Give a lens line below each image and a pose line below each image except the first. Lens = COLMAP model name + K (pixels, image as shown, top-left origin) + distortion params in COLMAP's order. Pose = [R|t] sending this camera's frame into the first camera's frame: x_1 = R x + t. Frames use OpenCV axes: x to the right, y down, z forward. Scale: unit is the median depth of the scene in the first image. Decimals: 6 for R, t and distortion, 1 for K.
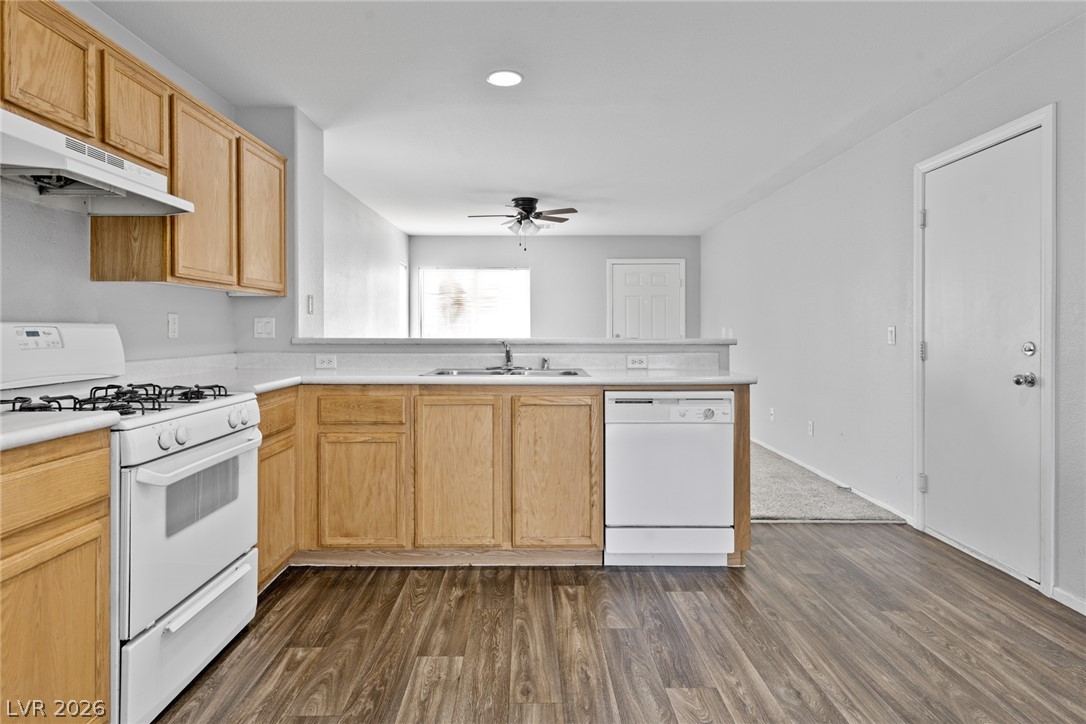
lens RADIAL K [[608.6, 0, 534.0], [0, 608.6, 333.9], [0, 0, 1]] dist [0.006801, -0.001285]
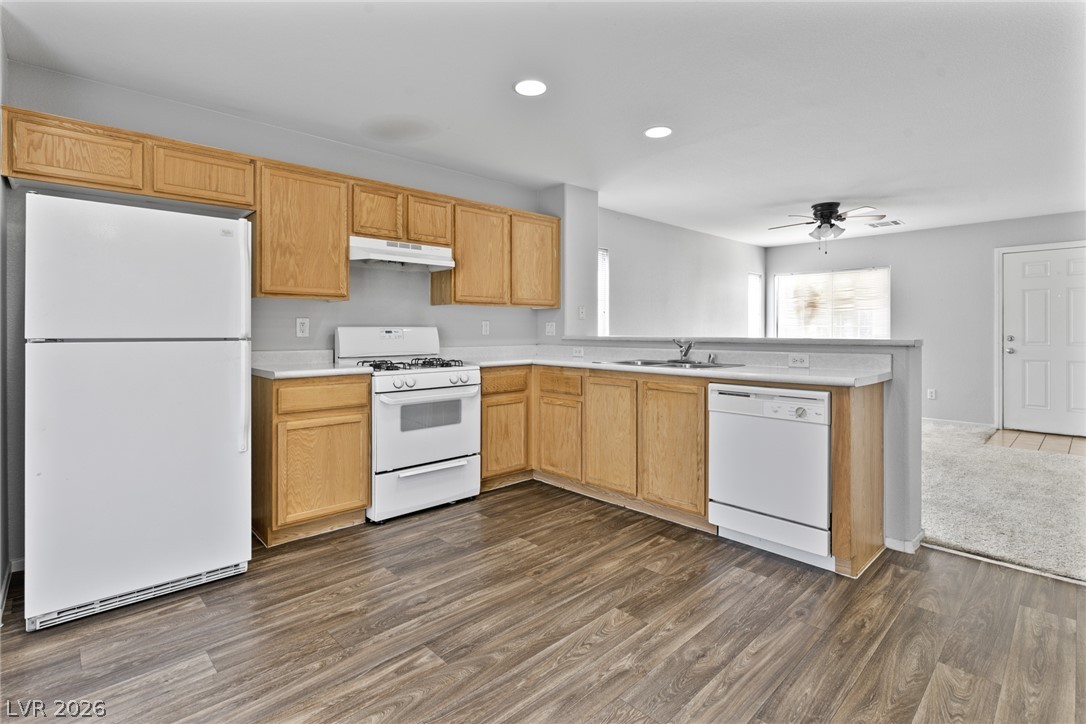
lens RADIAL K [[516.9, 0, 540.6], [0, 516.9, 333.1], [0, 0, 1]] dist [-0.010693, 0.003100]
pose [[0.684709, 0.003701, -0.728807, 0.614102], [-0.004955, 0.999988, 0.000422, 0.000134], [0.728800, 0.003323, 0.684719, 0.093616]]
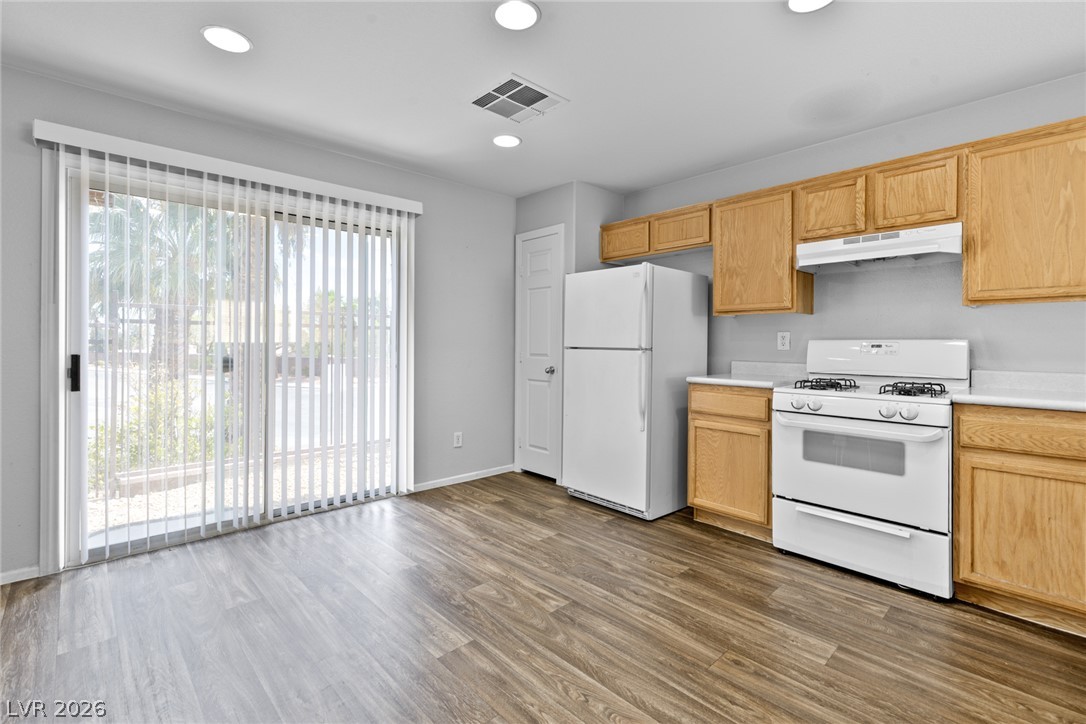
lens RADIAL K [[490.6, 0, 540.4], [0, 490.6, 340.9], [0, 0, 1]] dist [0.003175, 0.000946]
pose [[-0.733227, -0.009674, -0.679916, 0.592613], [-0.012335, 0.999923, -0.000925, -0.001657], [0.679873, 0.007708, -0.733290, 0.953852]]
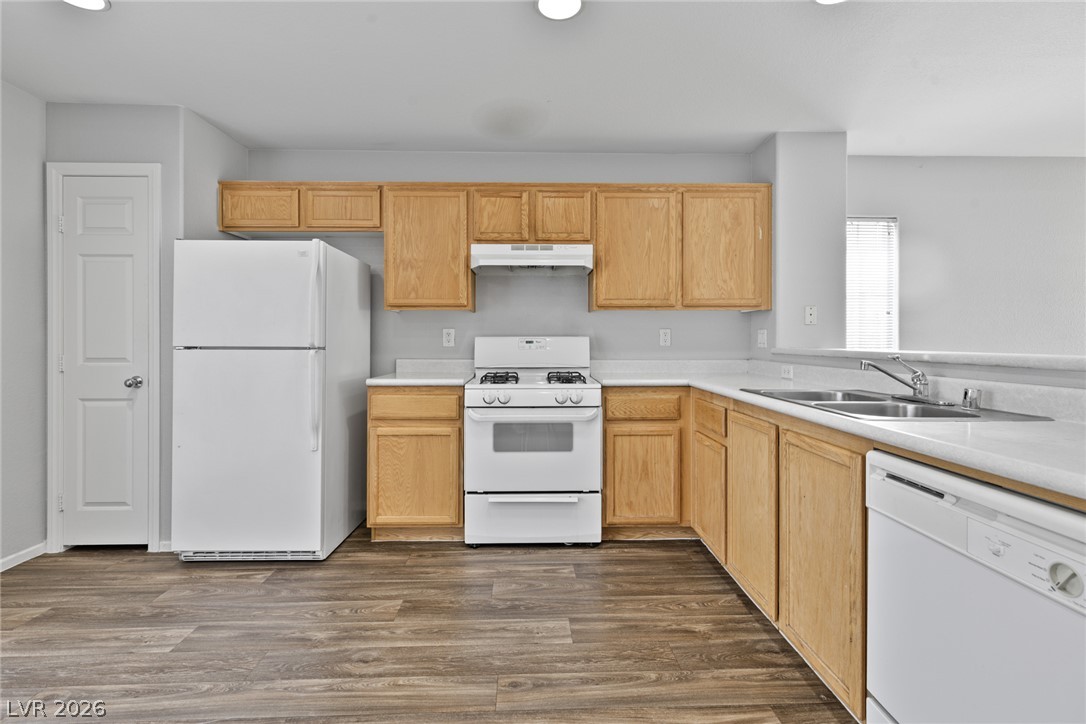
lens RADIAL K [[490.6, 0, 540.6], [0, 490.6, 340.4], [0, 0, 1]] dist [0.003175, 0.000946]
pose [[0.025481, 0.001000, -0.999675, 0.563035], [-0.007271, 0.999973, 0.000815, -0.004931], [0.999649, 0.007248, 0.025488, 0.687119]]
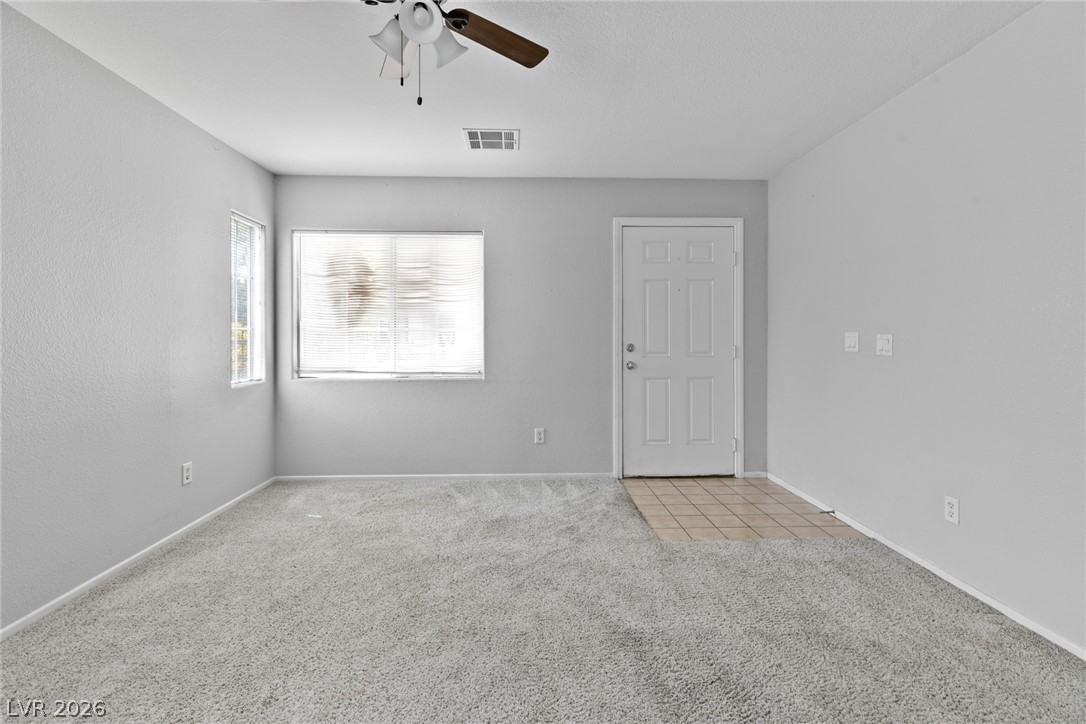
lens RADIAL K [[490.6, 0, 547.6], [0, 490.6, 339.5], [0, 0, 1]] dist [0.003175, 0.000946]
pose [[0.999397, -0.000942, 0.034723, 0.114211], [0.000879, 0.999998, 0.001834, -0.013616], [-0.034724, -0.001802, 0.999395, 1.522776]]
